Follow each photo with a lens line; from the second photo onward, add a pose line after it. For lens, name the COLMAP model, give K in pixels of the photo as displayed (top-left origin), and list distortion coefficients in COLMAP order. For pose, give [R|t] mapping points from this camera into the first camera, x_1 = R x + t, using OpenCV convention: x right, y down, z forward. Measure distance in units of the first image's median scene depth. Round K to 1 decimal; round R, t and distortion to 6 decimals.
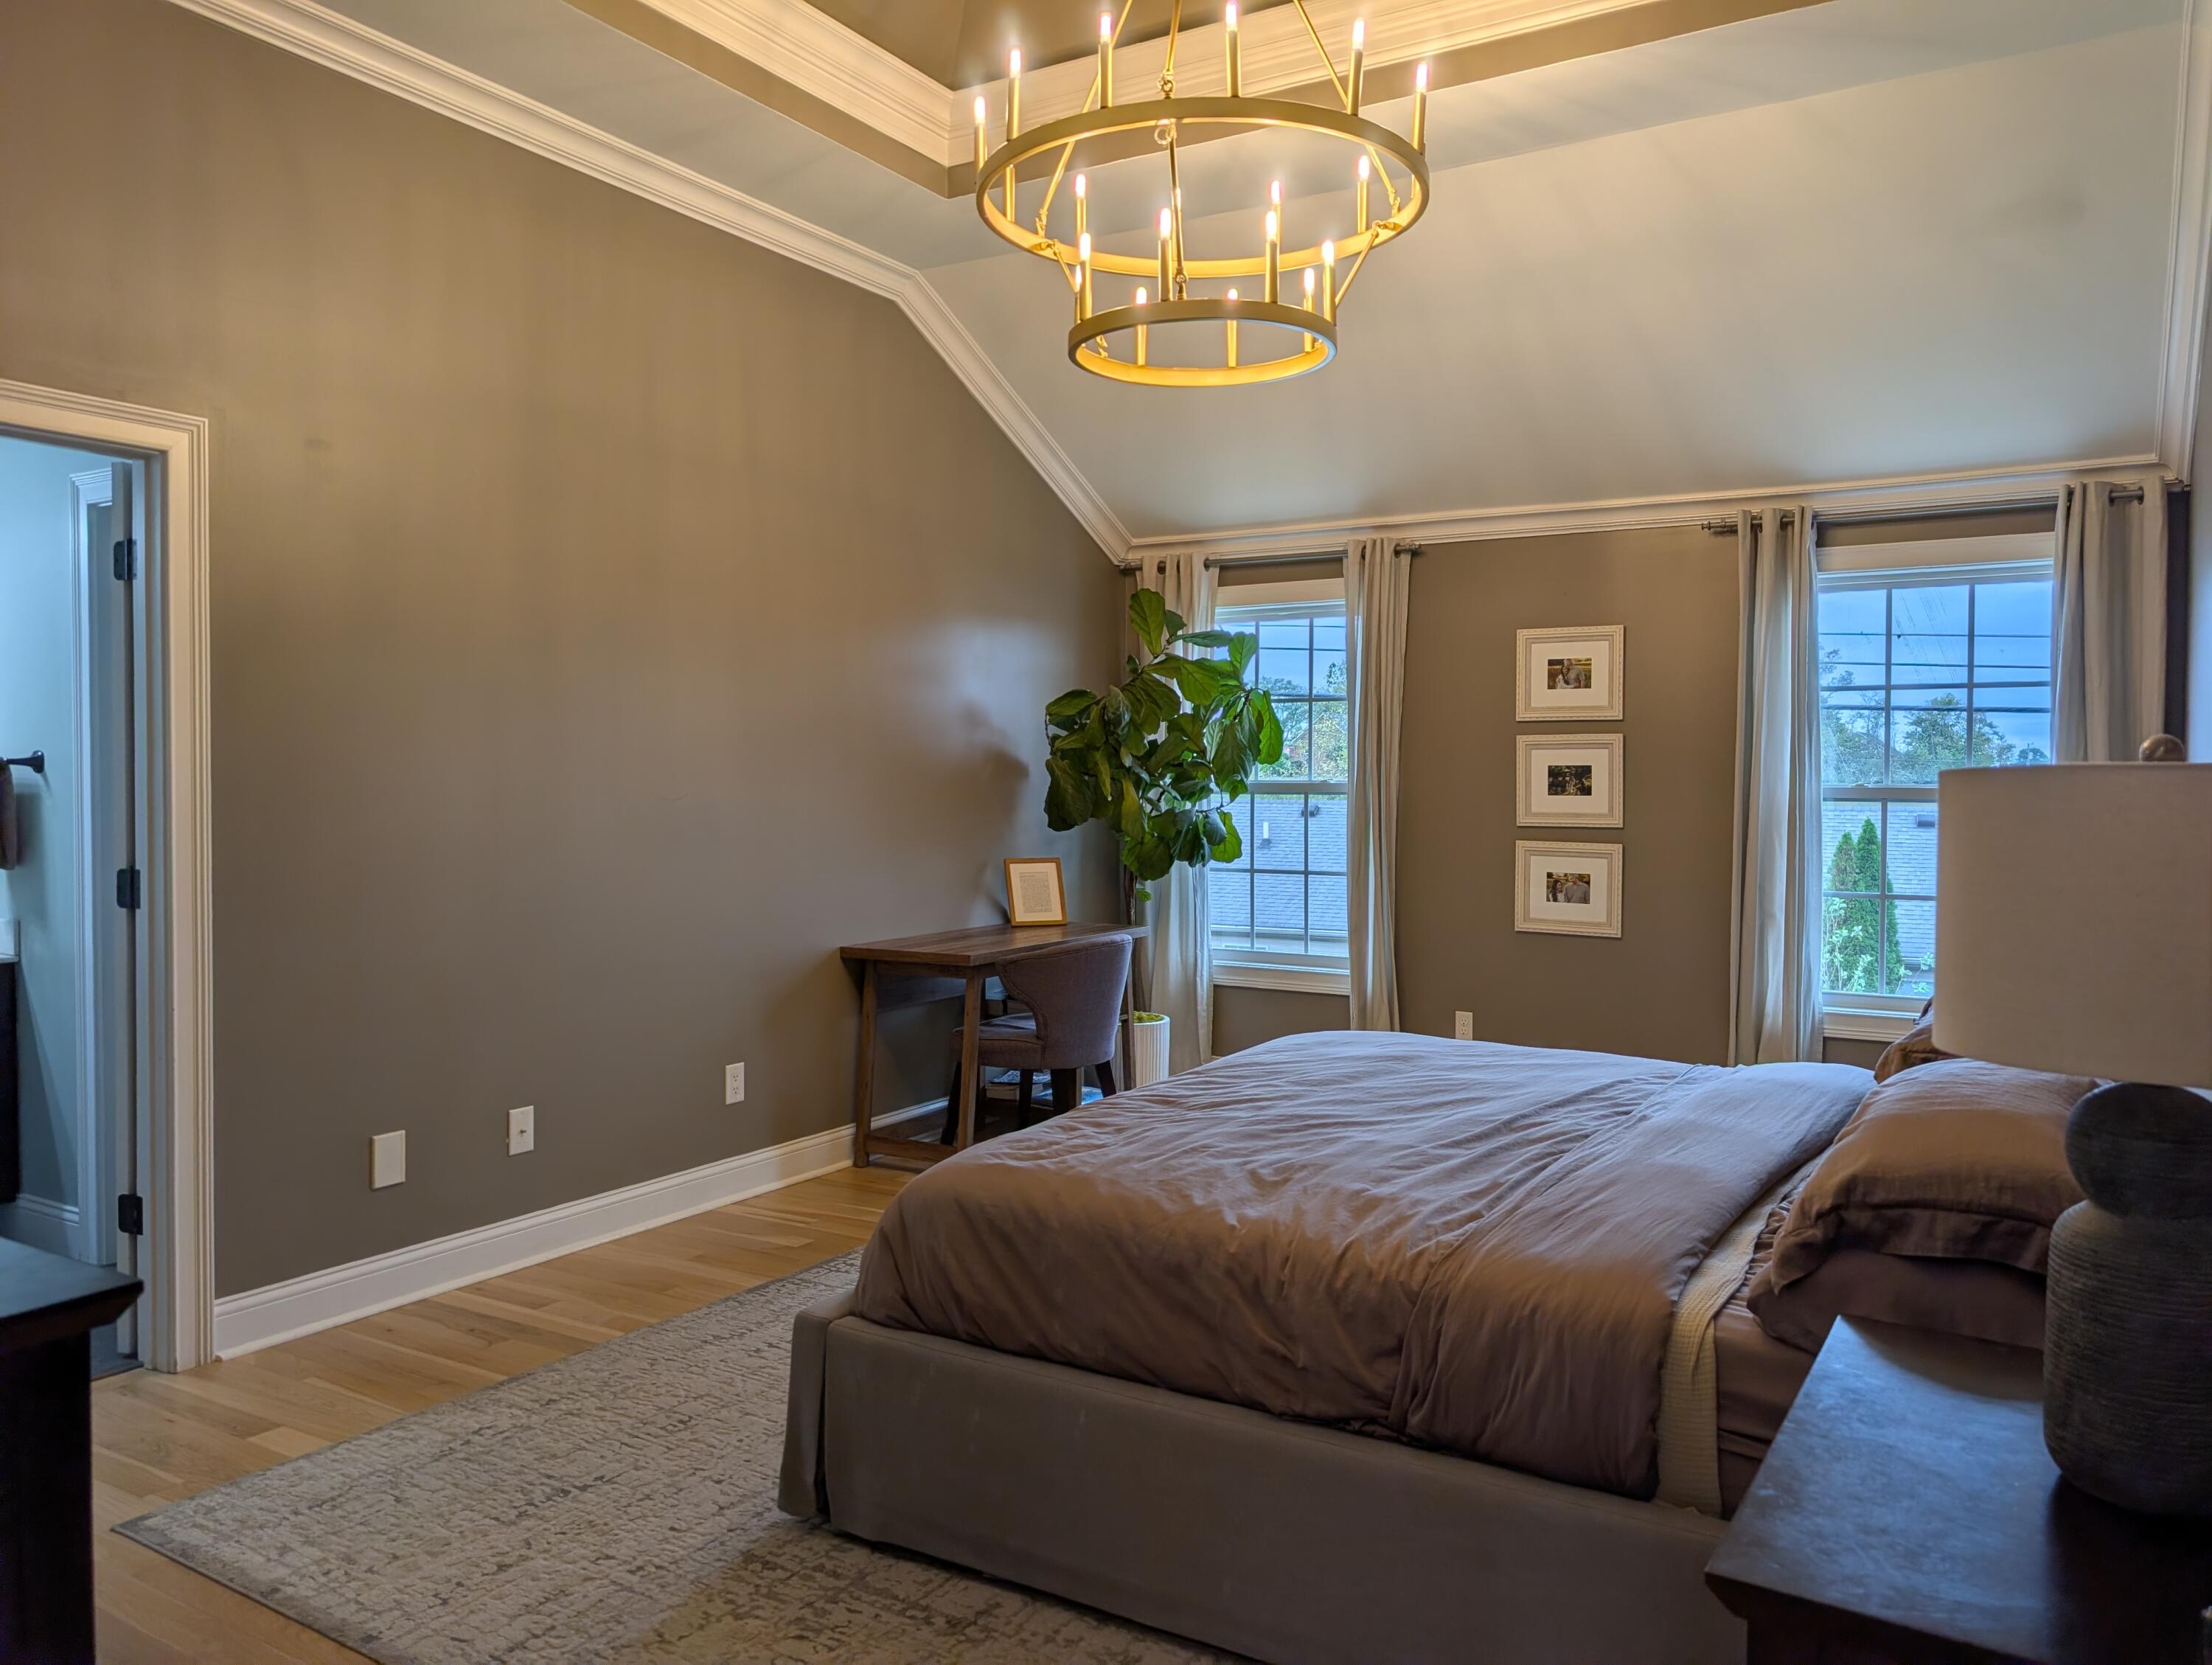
lens RADIAL K [[1590.3, 0, 1111.4], [0, 1590.3, 823.5], [0, 0, 1]] dist [0.003948, -0.000831]
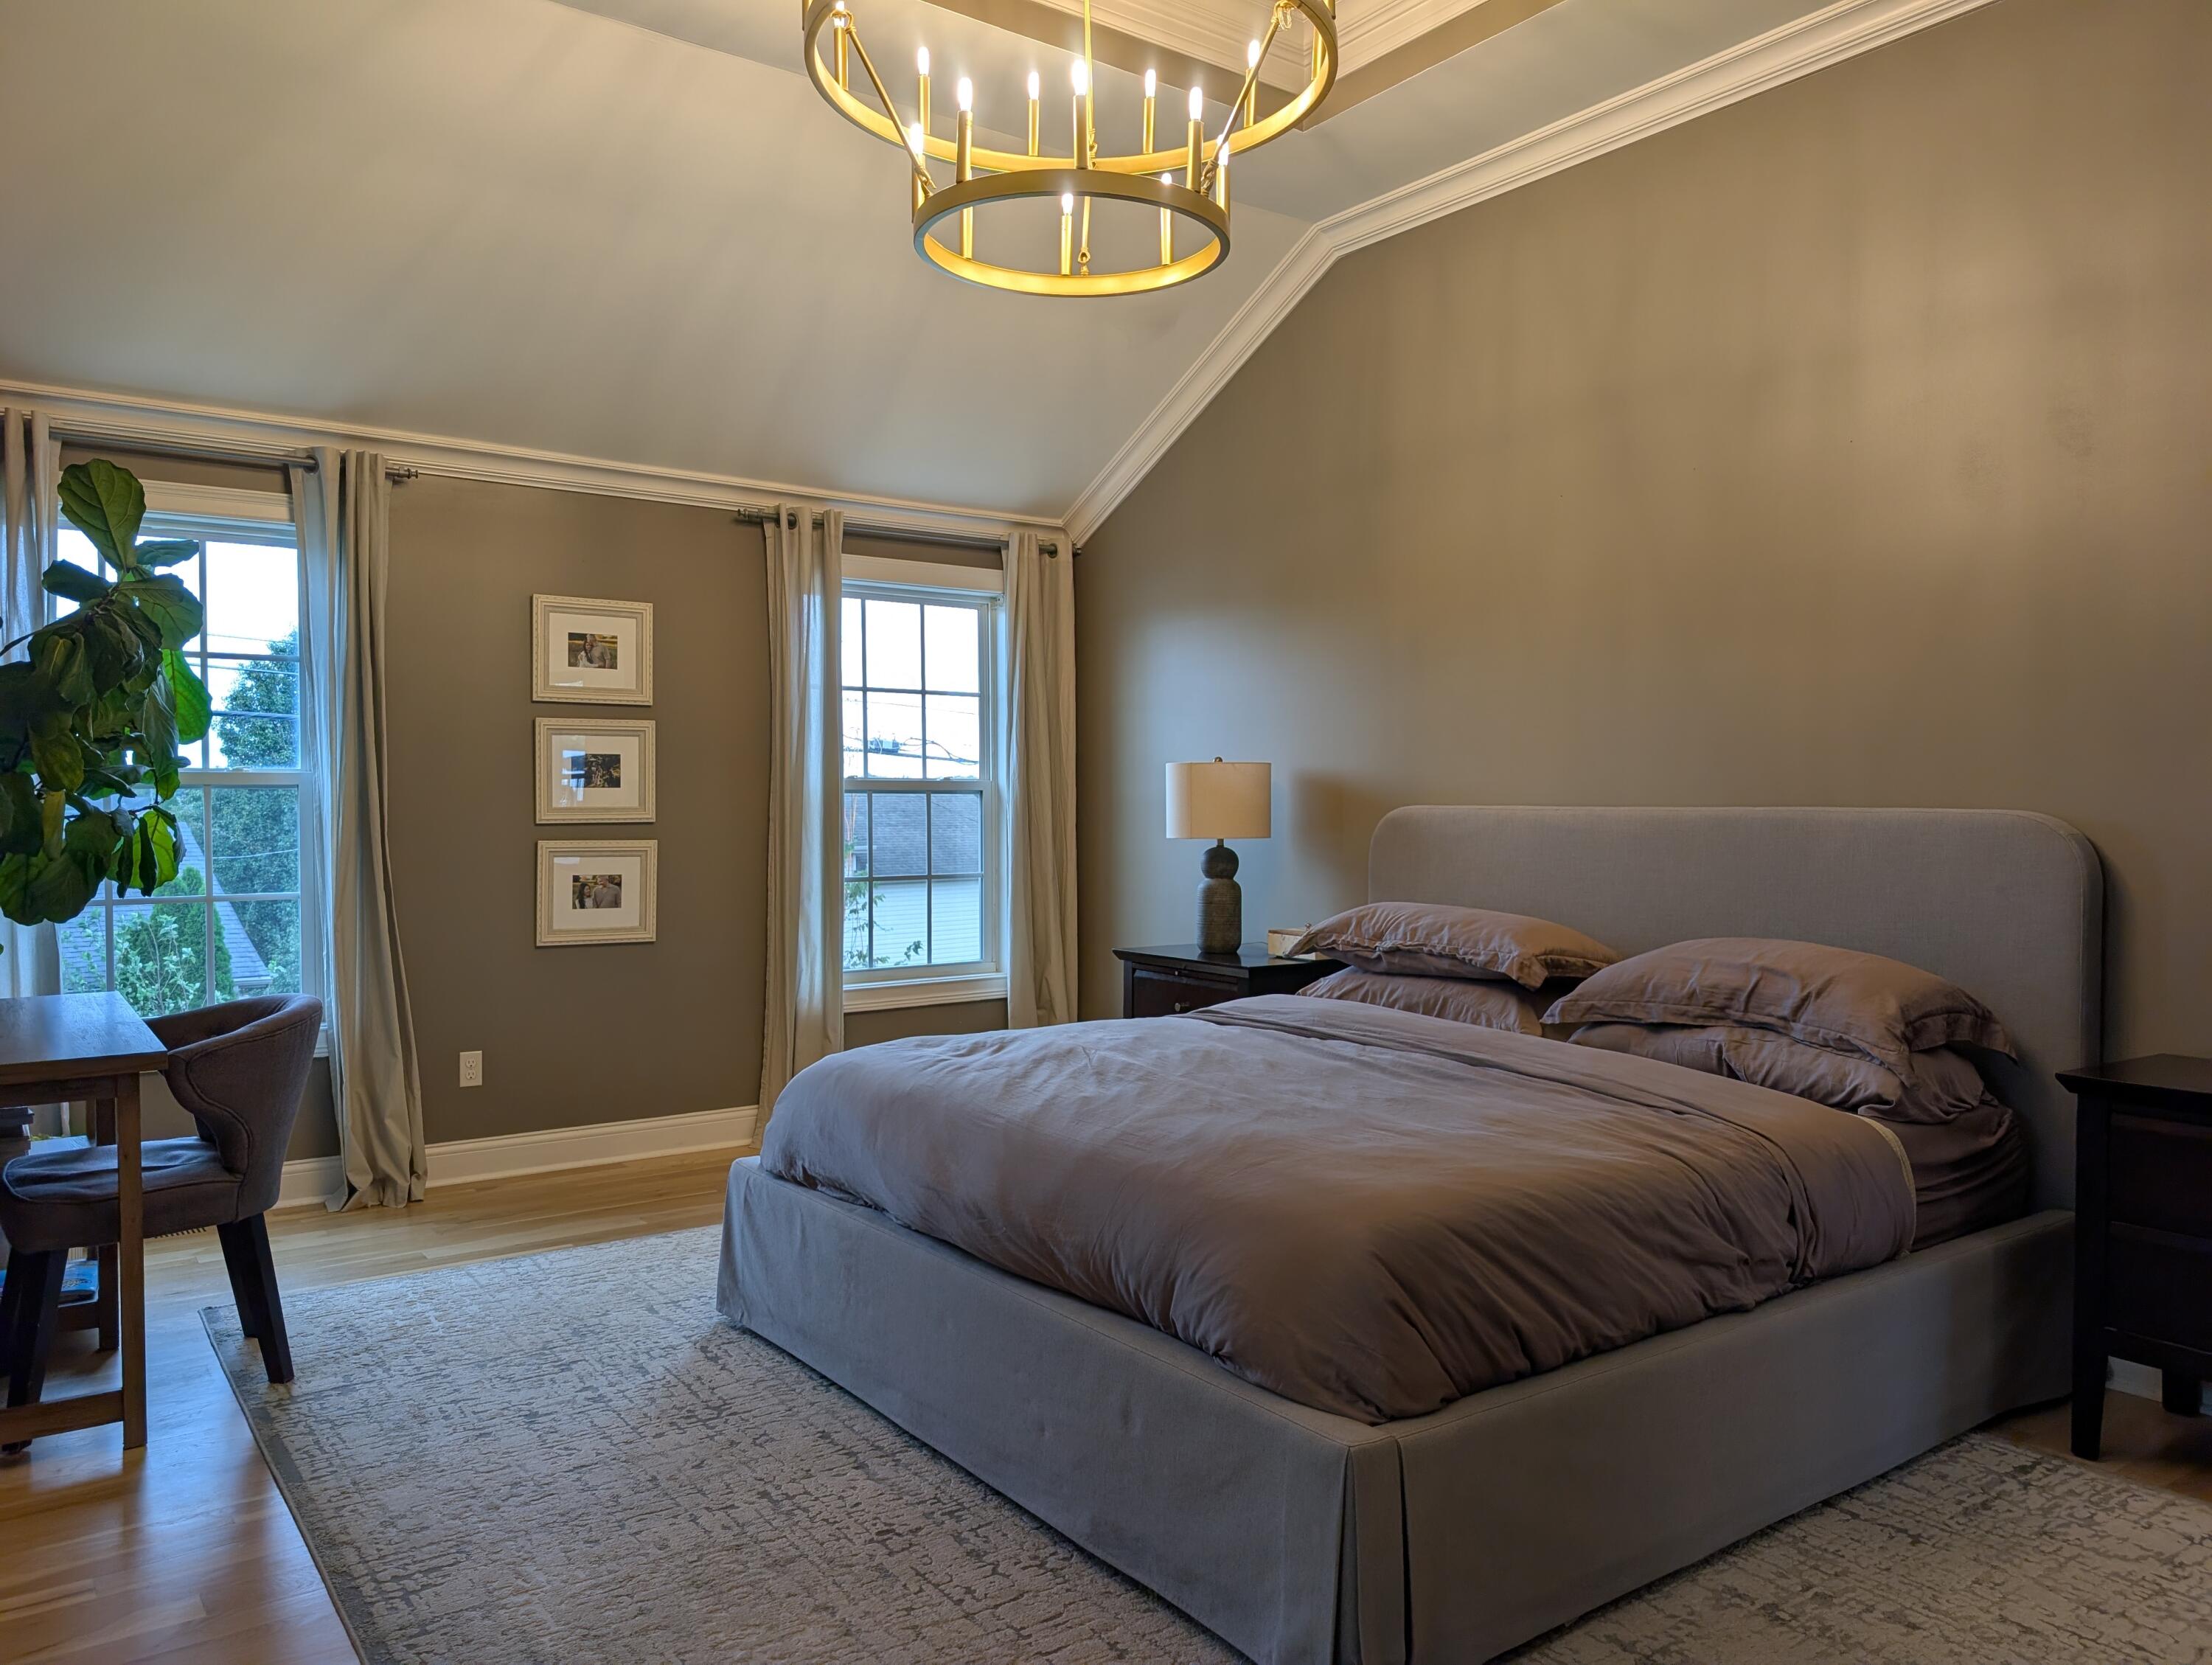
lens RADIAL K [[1590.3, 0, 1108.3], [0, 1590.3, 850.7], [0, 0, 1]] dist [0.003948, -0.000831]
pose [[0.383457, -0.025640, 0.923203, -0.428171], [0.030106, 0.999430, 0.015252, 0.012775], [-0.923068, 0.021945, 0.384011, 0.397263]]
